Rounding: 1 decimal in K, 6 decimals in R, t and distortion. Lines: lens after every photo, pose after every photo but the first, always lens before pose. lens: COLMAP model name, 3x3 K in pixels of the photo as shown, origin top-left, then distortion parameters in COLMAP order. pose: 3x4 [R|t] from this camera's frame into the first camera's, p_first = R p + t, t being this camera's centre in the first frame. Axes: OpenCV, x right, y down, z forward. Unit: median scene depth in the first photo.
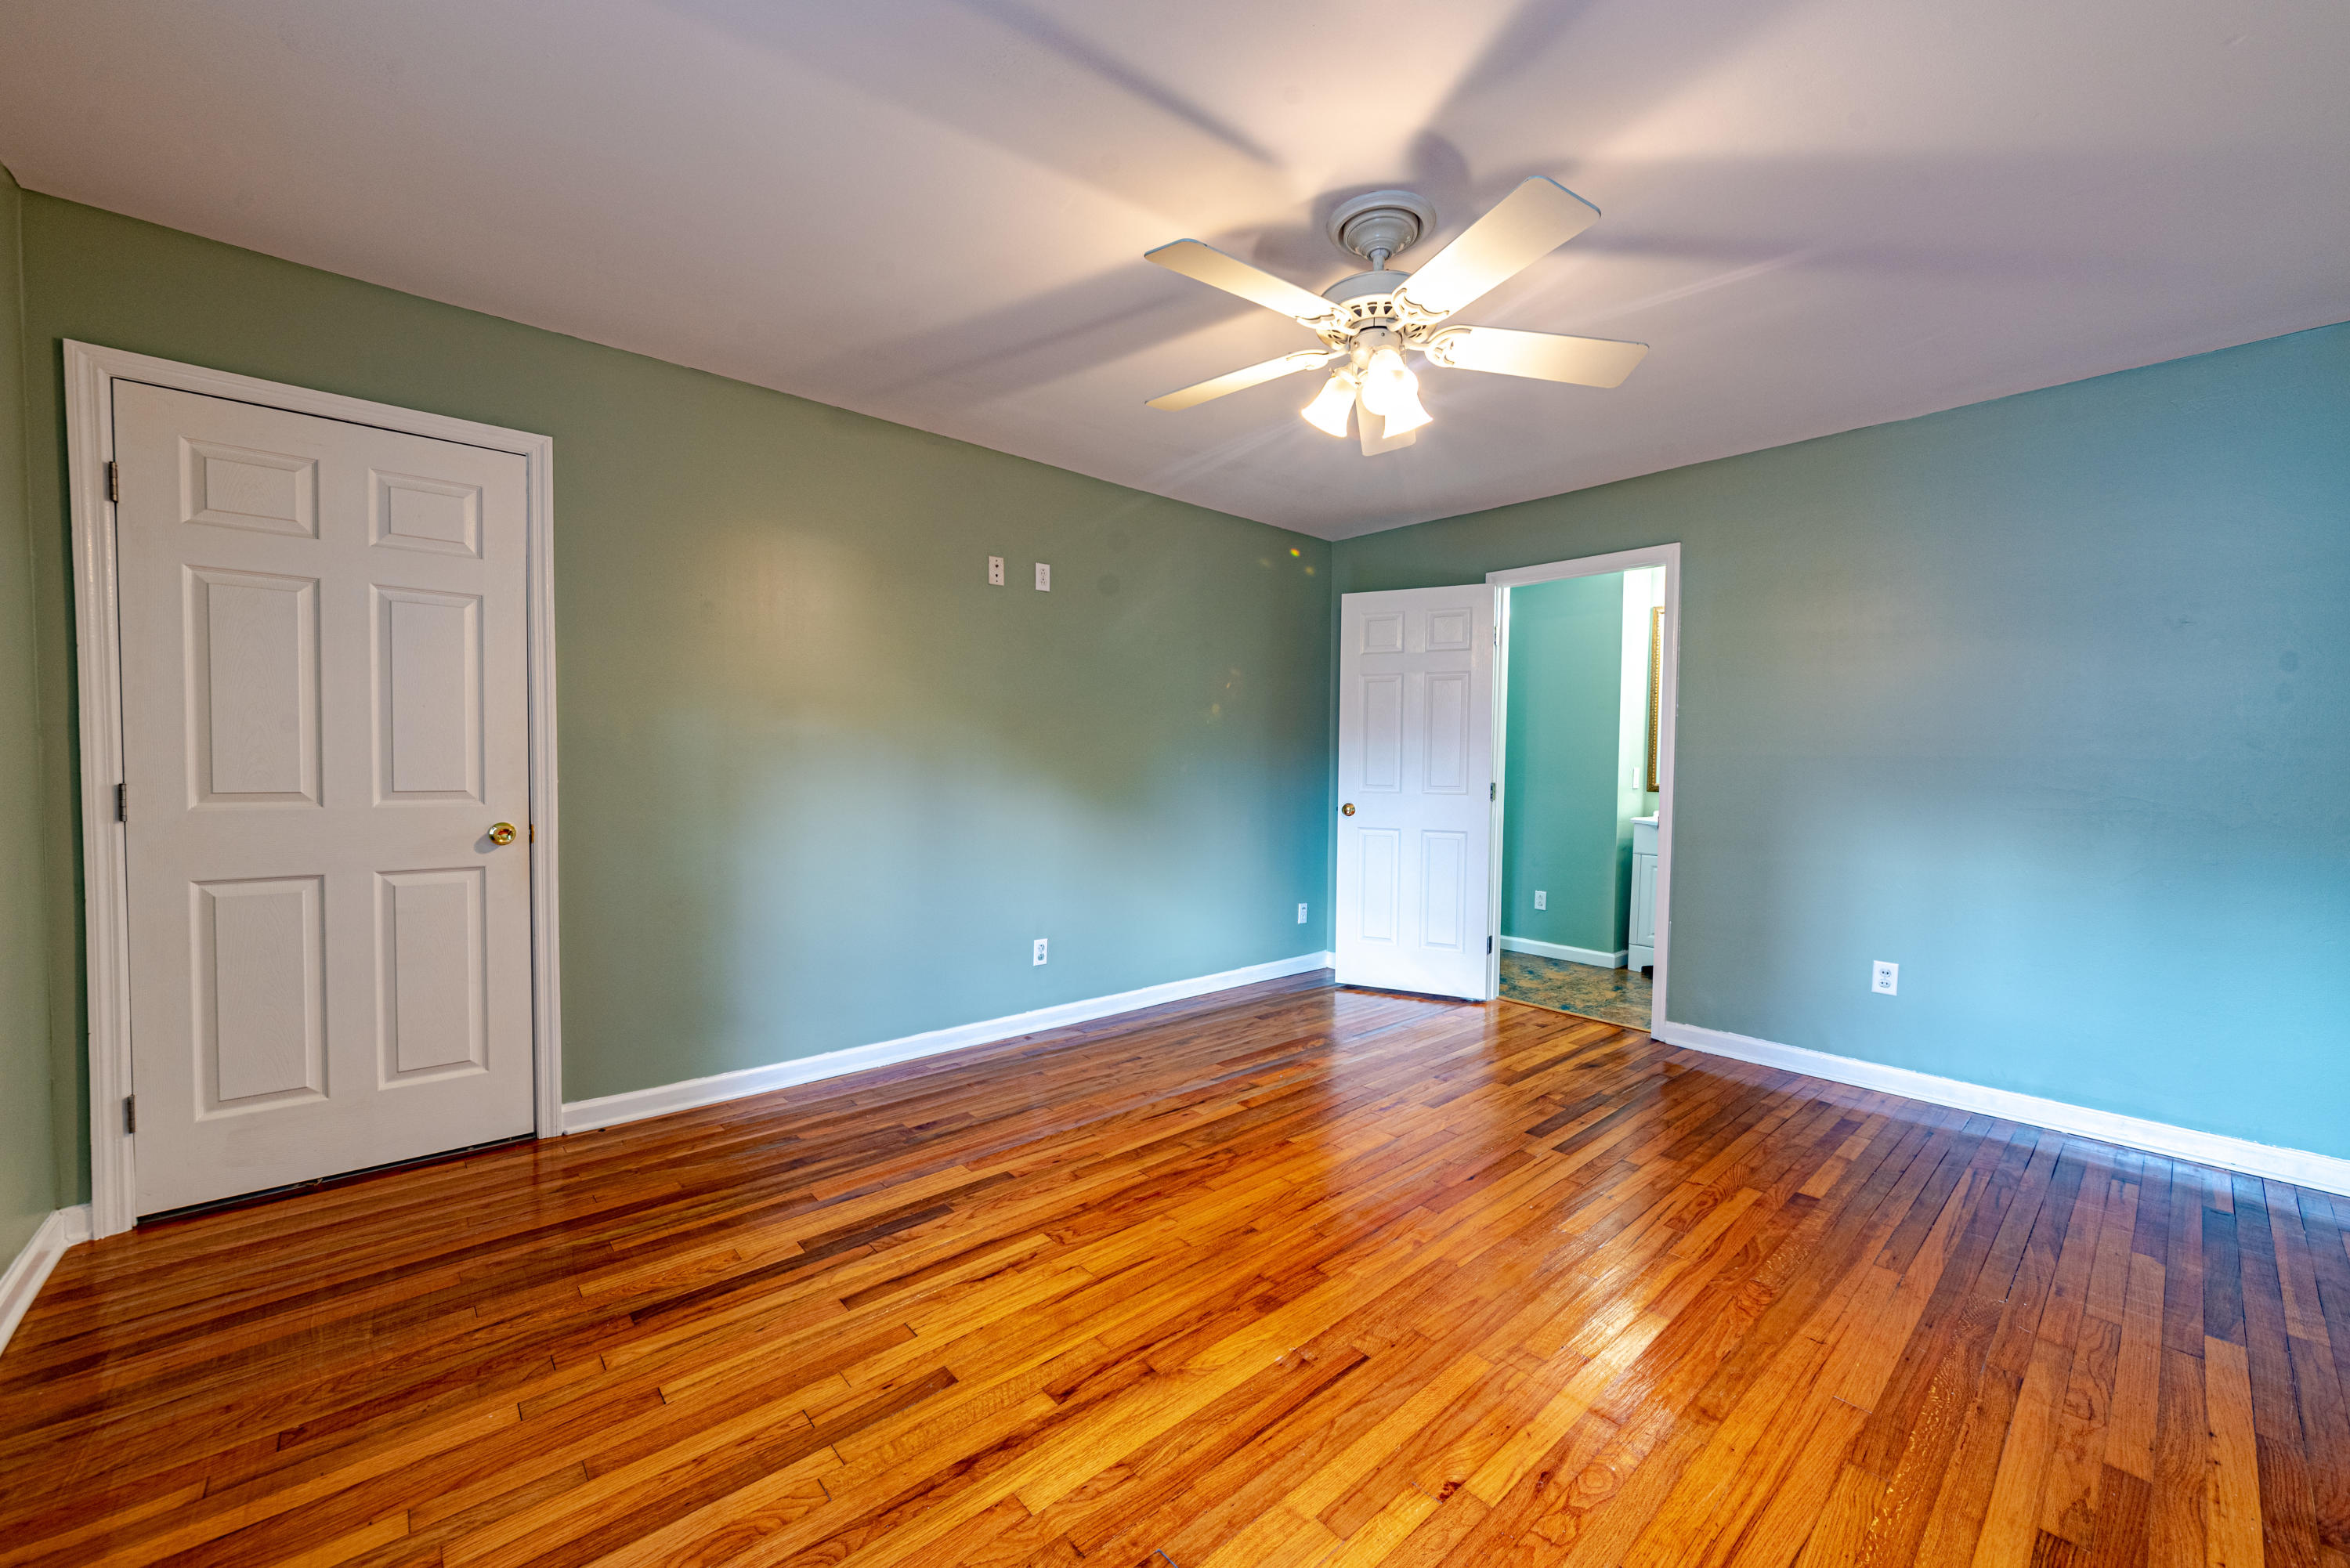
lens RADIAL K [[909.8, 0, 1163.9], [0, 909.8, 787.3], [0, 0, 1]] dist [-0.000995, -0.000464]
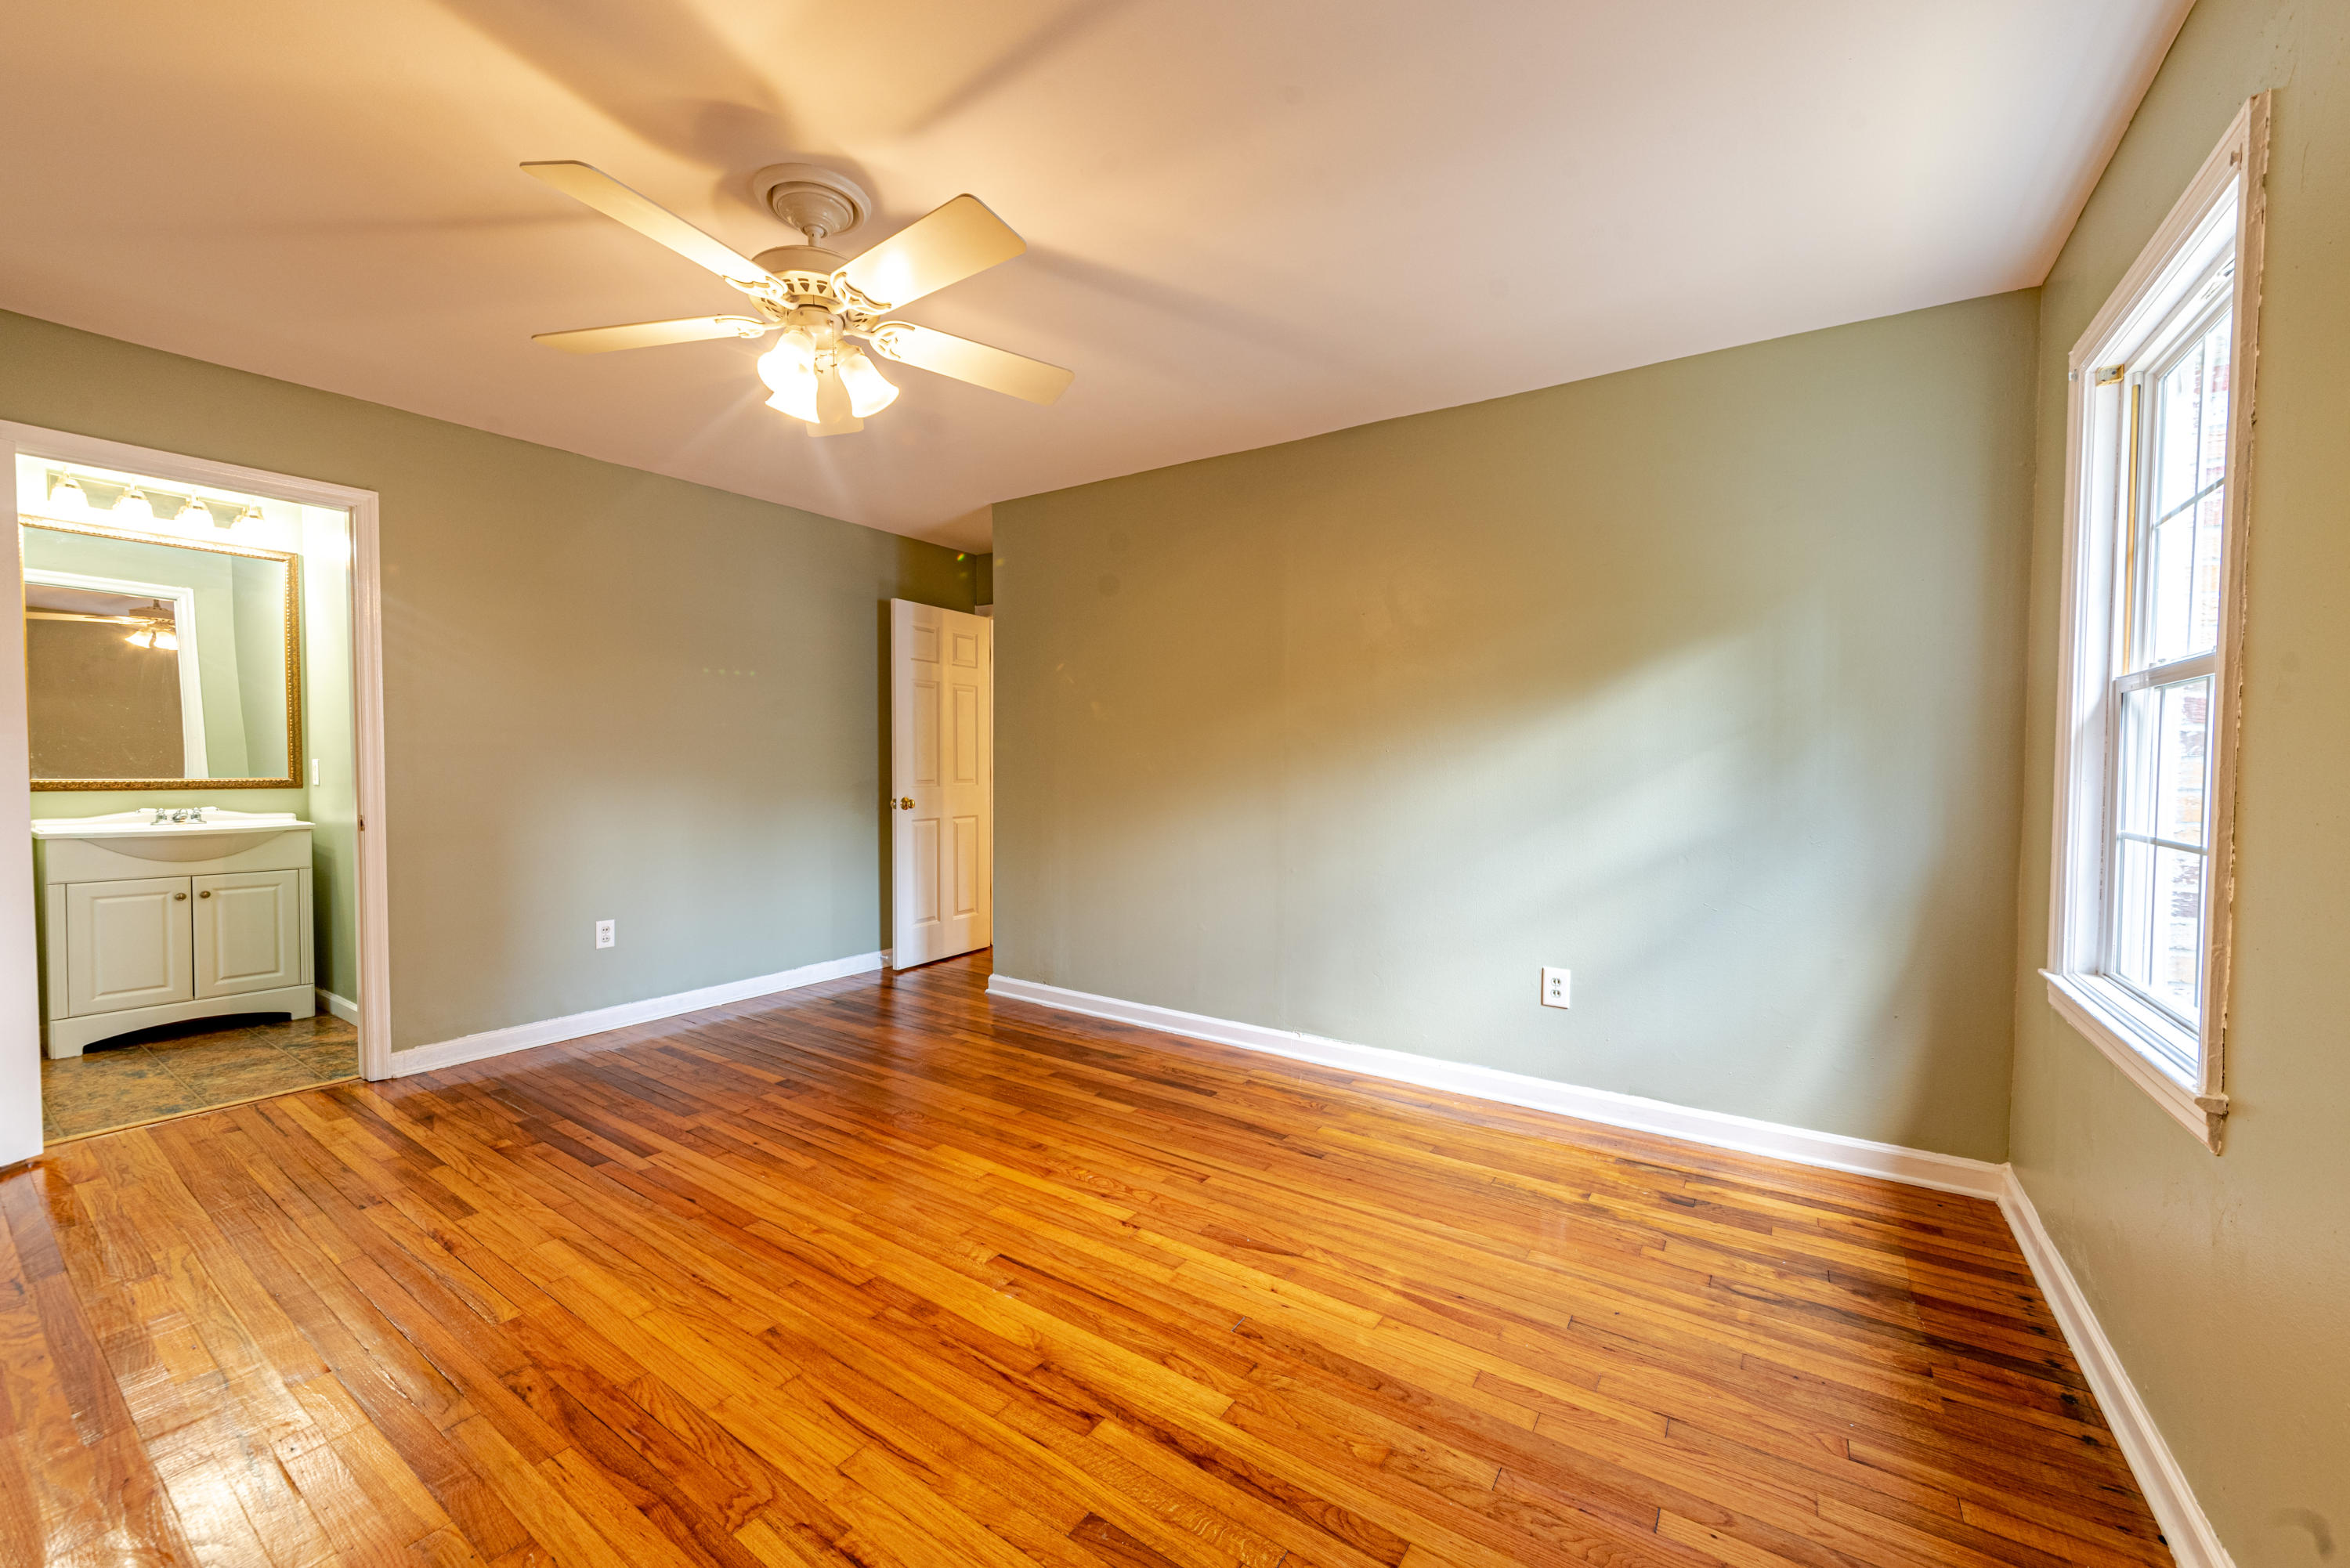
lens RADIAL K [[905.1, 0, 1186.8], [0, 905.1, 787.7], [0, 0, 1]] dist [-0.002775, 0.000193]
pose [[-0.263753, -0.042712, 0.963644, -0.807439], [0.019538, 0.998578, 0.049608, -0.035389], [-0.964392, 0.031912, -0.262543, 0.884810]]
